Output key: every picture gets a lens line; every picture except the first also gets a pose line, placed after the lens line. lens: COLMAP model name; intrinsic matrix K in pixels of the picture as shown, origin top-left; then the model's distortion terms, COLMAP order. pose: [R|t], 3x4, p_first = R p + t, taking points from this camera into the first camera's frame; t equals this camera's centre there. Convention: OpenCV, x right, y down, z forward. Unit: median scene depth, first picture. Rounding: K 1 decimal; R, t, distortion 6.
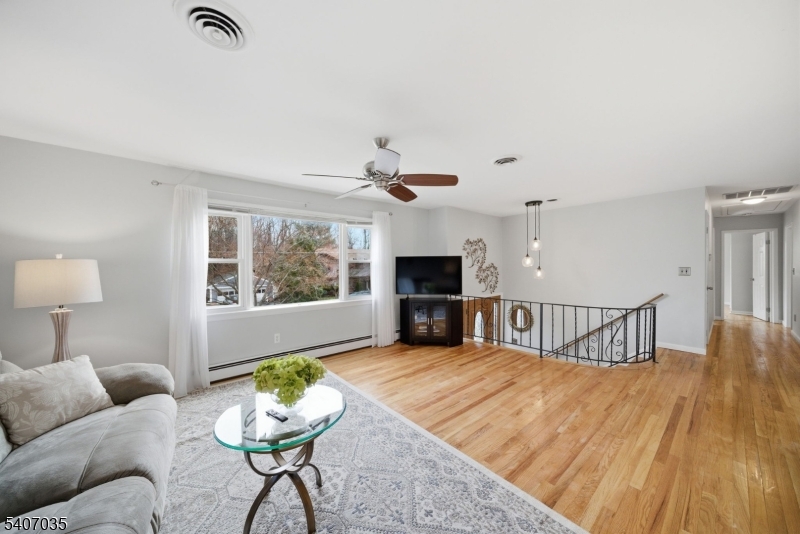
lens RADIAL K [[275.6, 0, 400.0], [0, 275.6, 267.0], [0, 0, 1]] dist [-0.001115, -0.000035]
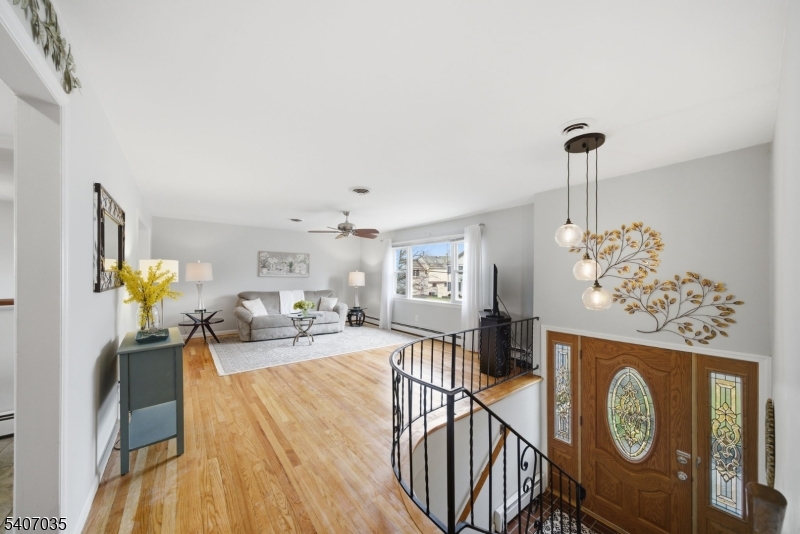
lens RADIAL K [[279.8, 0, 398.8], [0, 279.8, 271.2], [0, 0, 1]] dist [-0.011805, 0.000076]
pose [[-0.027960, -0.007111, -0.999584, 1.419978], [-0.013260, 0.999889, -0.006742, -0.014935], [0.999521, 0.013066, -0.028051, 1.043220]]
